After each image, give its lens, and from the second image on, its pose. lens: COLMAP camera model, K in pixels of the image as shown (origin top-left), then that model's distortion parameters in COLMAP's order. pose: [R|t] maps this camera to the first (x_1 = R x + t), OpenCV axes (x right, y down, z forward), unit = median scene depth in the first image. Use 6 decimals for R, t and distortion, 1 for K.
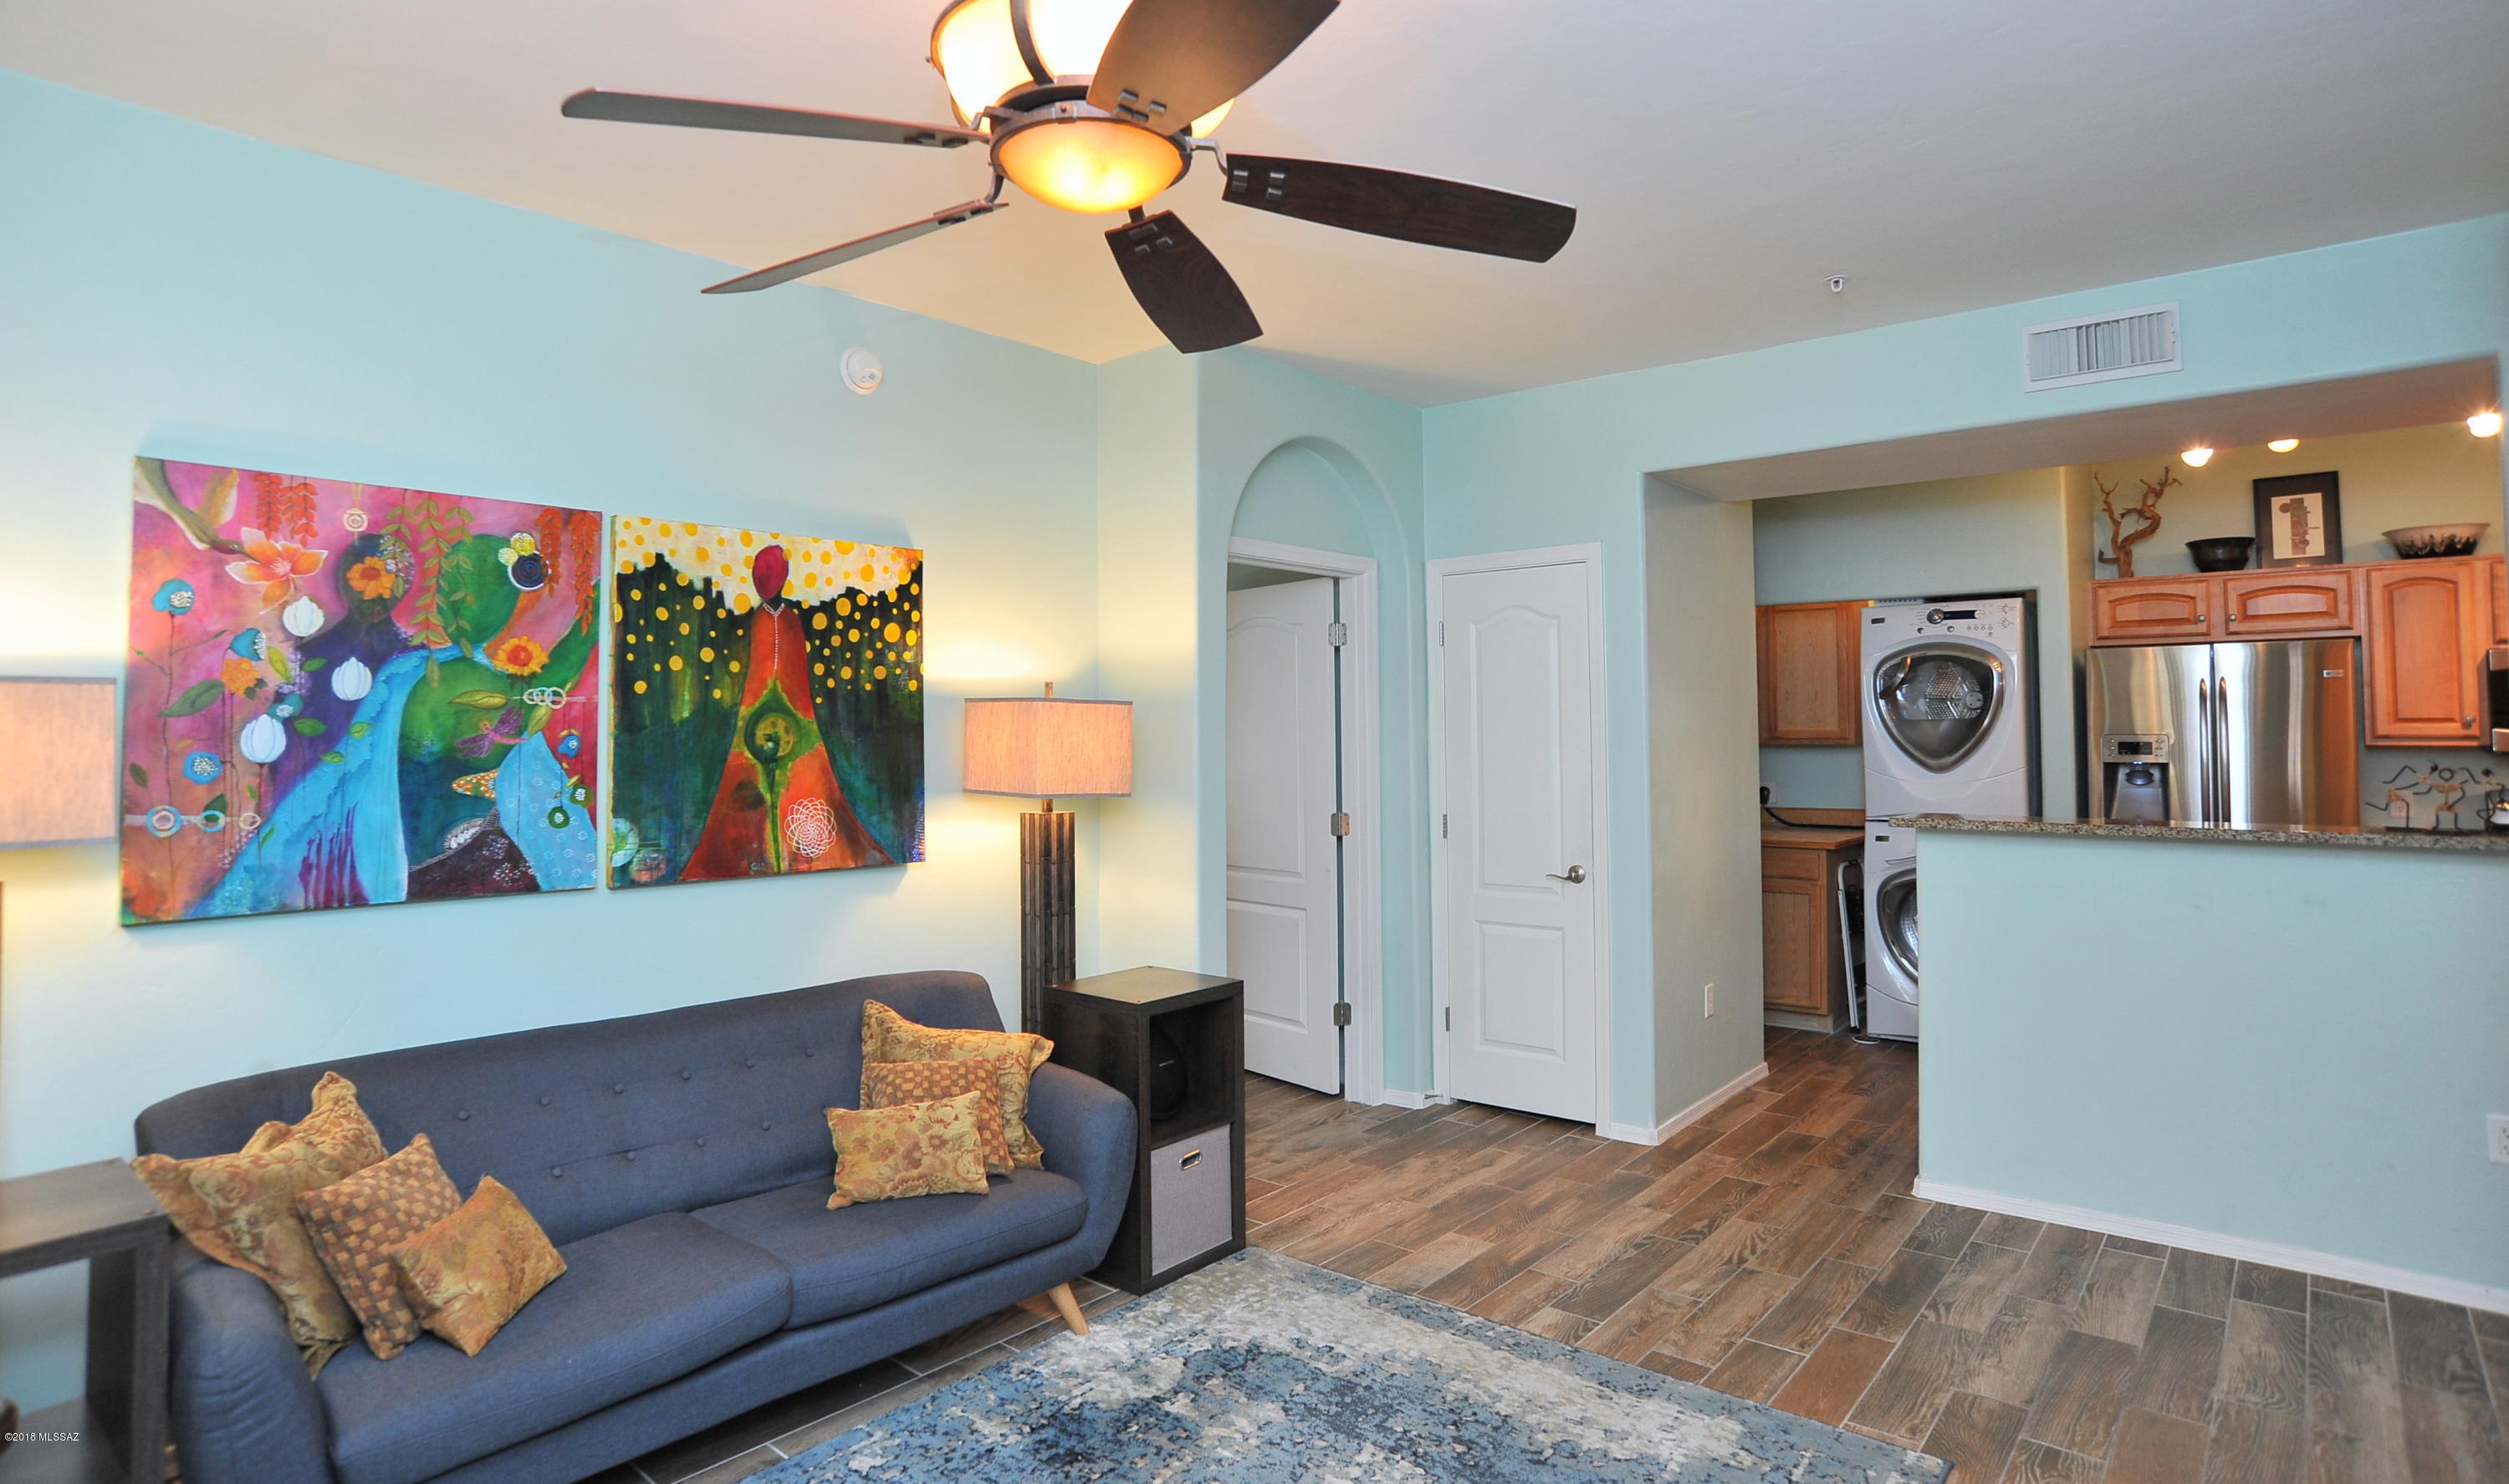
lens RADIAL K [[1309.0, 0, 1254.5], [0, 1309.0, 742.0], [0, 0, 1]] dist [0.000349, 0.000107]
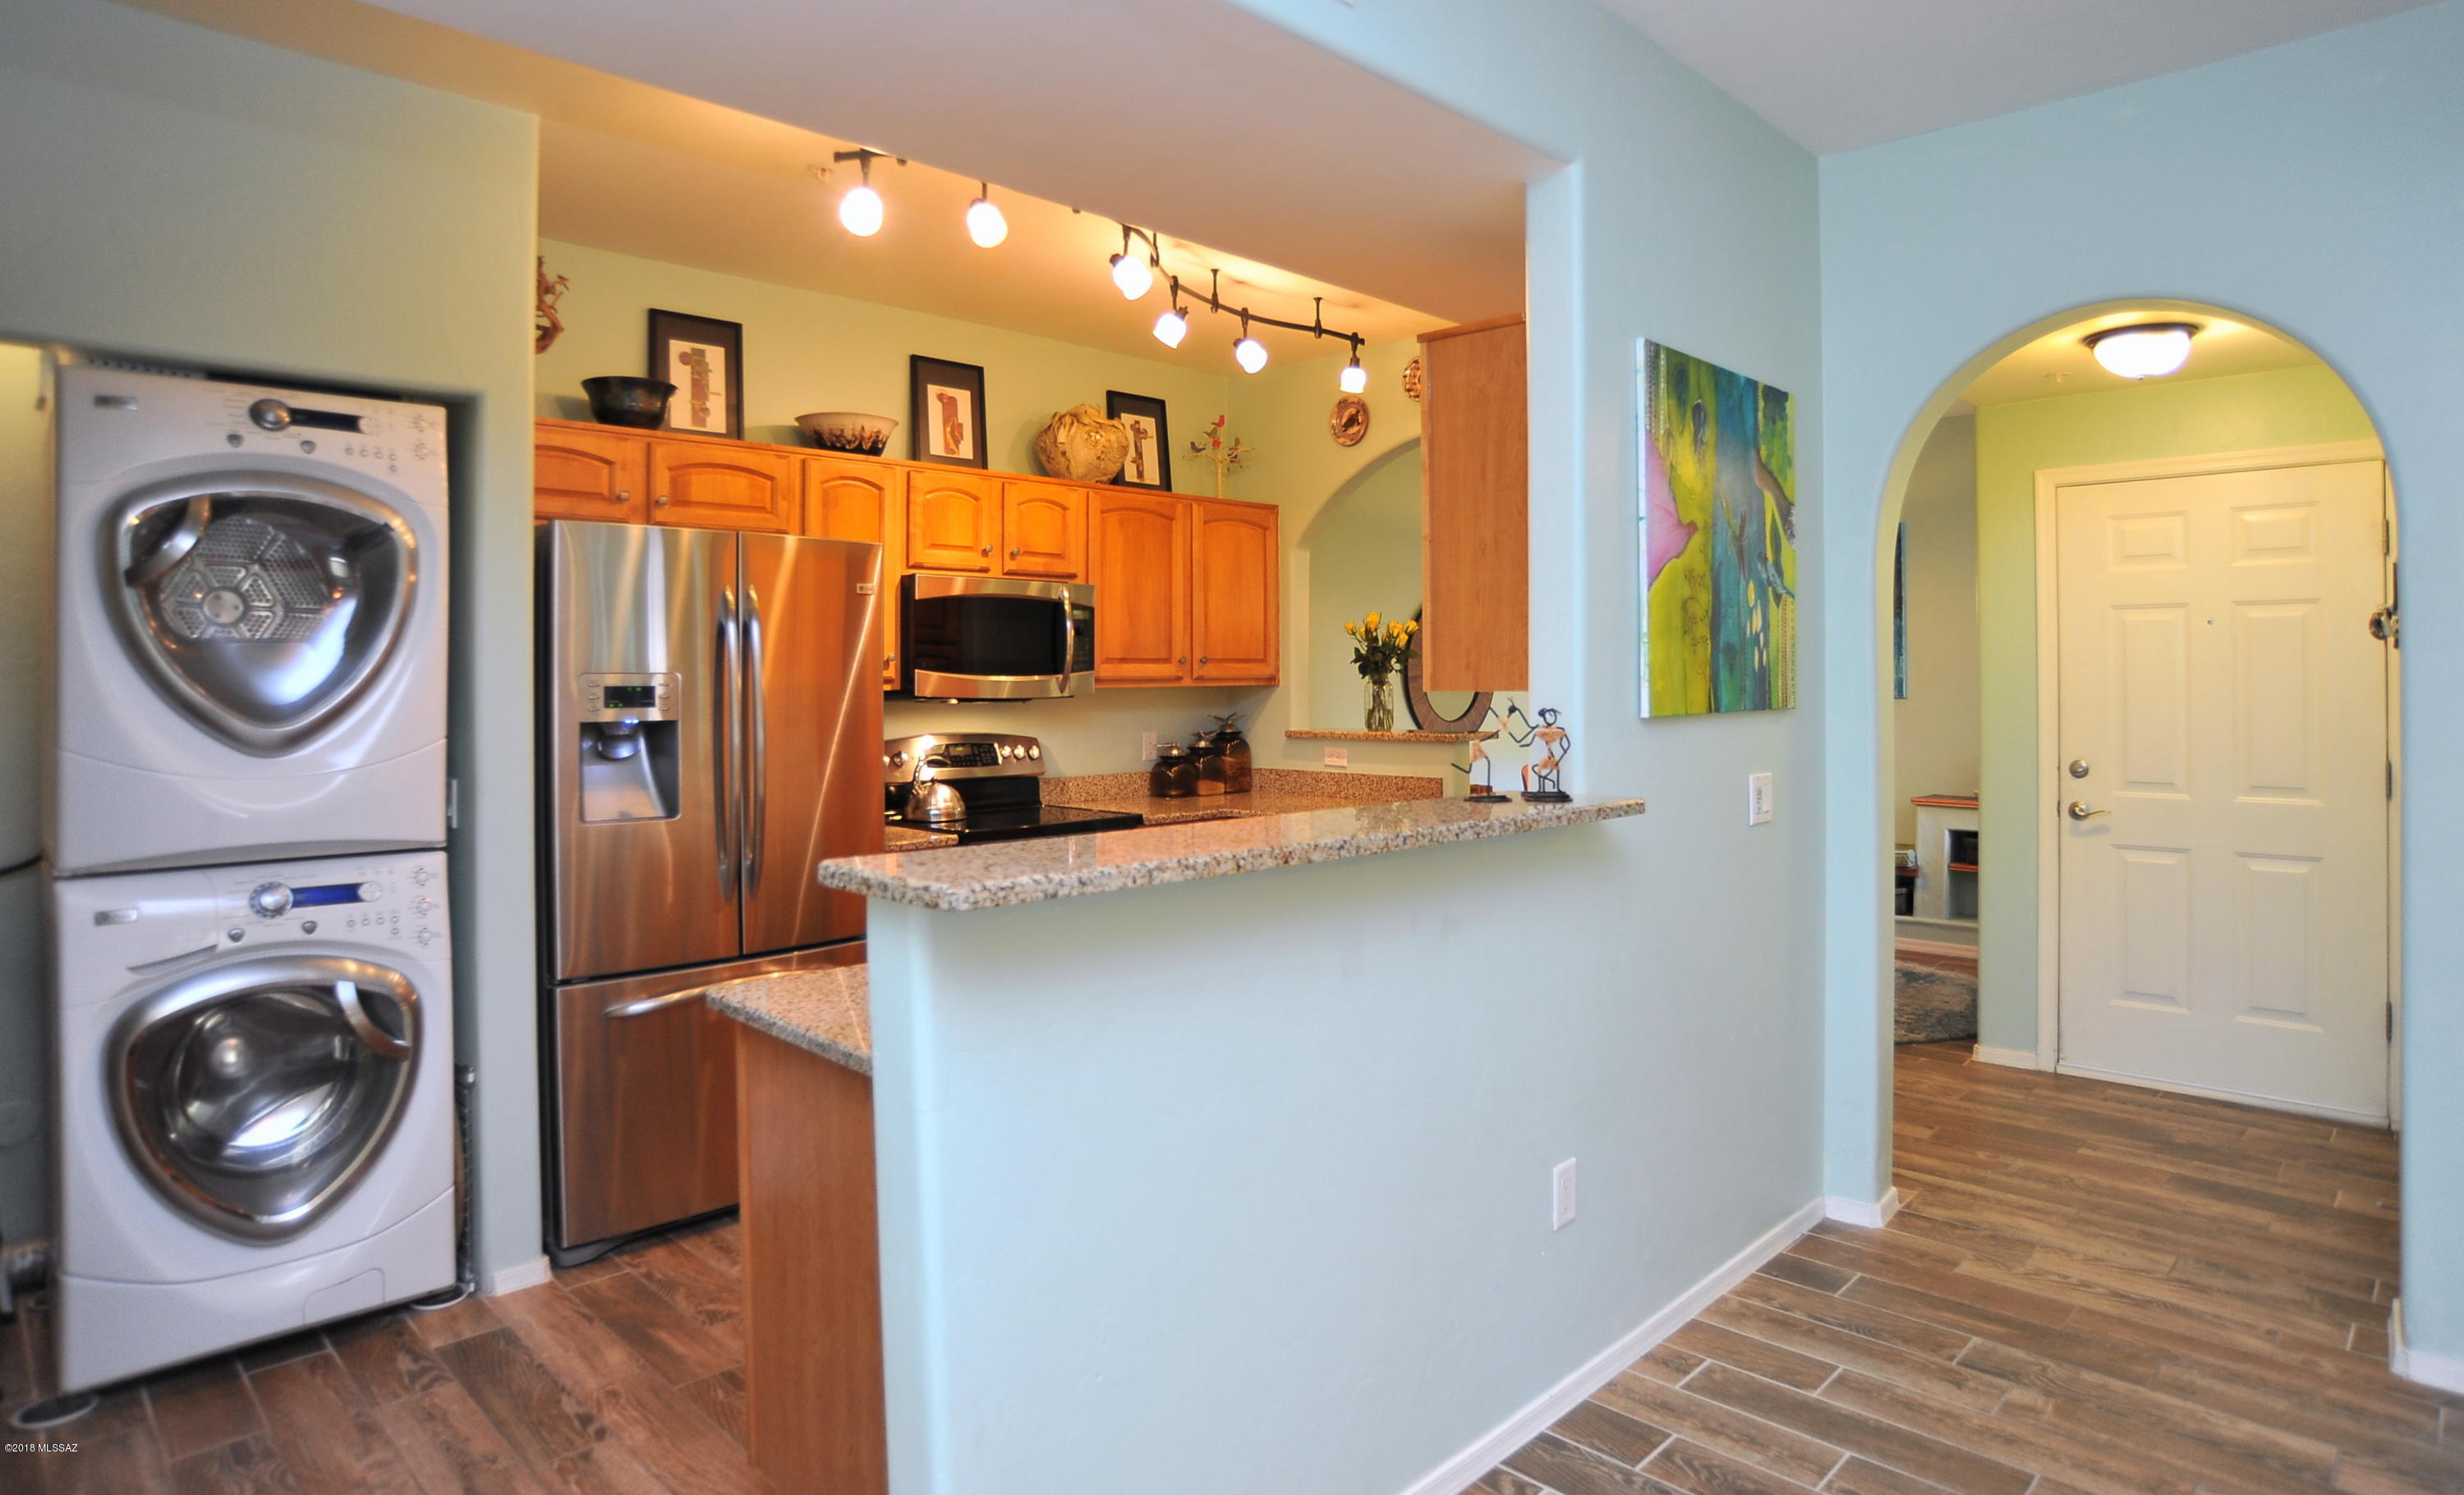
lens RADIAL K [[1341.1, 0, 1232.8], [0, 1341.1, 669.2], [0, 0, 1]] dist [-0.027454, 0.000433]
pose [[0.090258, 0.011595, 0.995851, 0.095750], [0.013699, 0.999823, -0.012882, 0.003617], [-0.995824, 0.014805, 0.090083, 0.646602]]
